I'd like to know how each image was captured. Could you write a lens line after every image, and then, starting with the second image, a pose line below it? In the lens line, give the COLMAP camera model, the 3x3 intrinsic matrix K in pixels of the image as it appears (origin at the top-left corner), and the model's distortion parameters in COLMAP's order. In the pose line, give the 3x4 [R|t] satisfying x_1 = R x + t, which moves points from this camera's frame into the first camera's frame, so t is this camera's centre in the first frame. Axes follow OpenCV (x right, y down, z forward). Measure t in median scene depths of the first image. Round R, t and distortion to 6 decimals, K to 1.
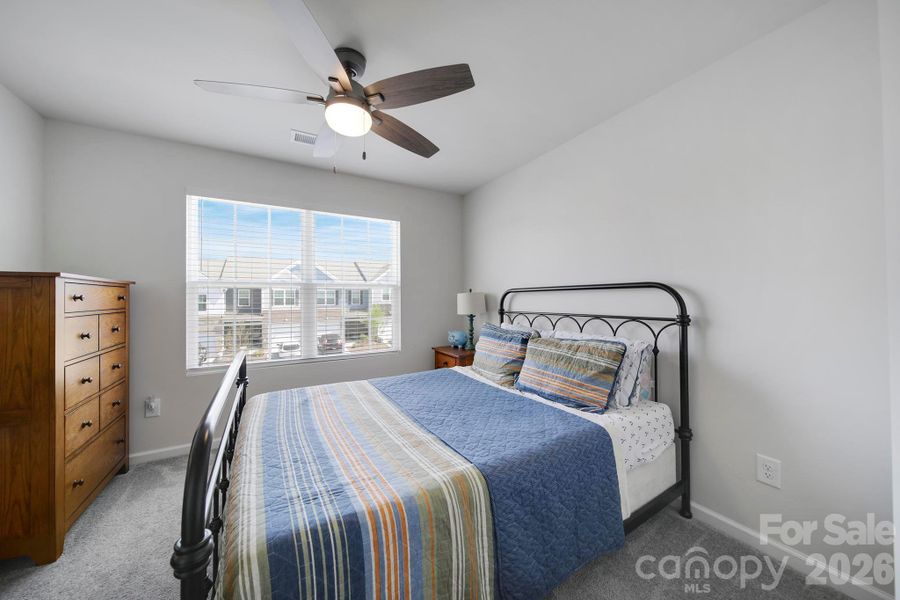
lens RADIAL K [[315.4, 0, 448.0], [0, 315.4, 297.4], [0, 0, 1]] dist [-0.004613, -0.000689]
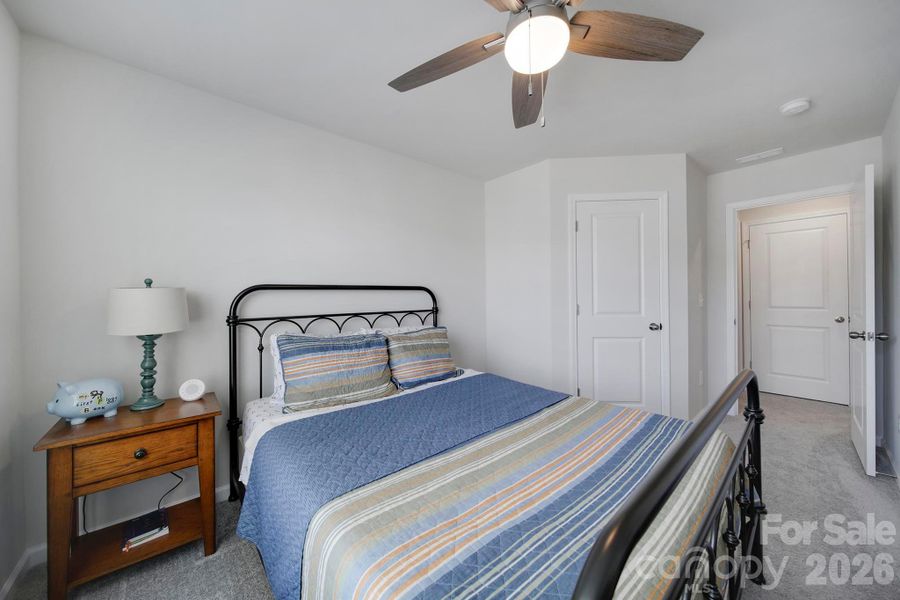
lens RADIAL K [[315.4, 0, 444.2], [0, 315.4, 295.4], [0, 0, 1]] dist [-0.004613, -0.000689]
pose [[-0.179058, -0.001012, 0.983838, -0.750224], [0.002881, 0.999995, 0.001553, -0.007573], [-0.983834, 0.003112, -0.179054, 1.010190]]
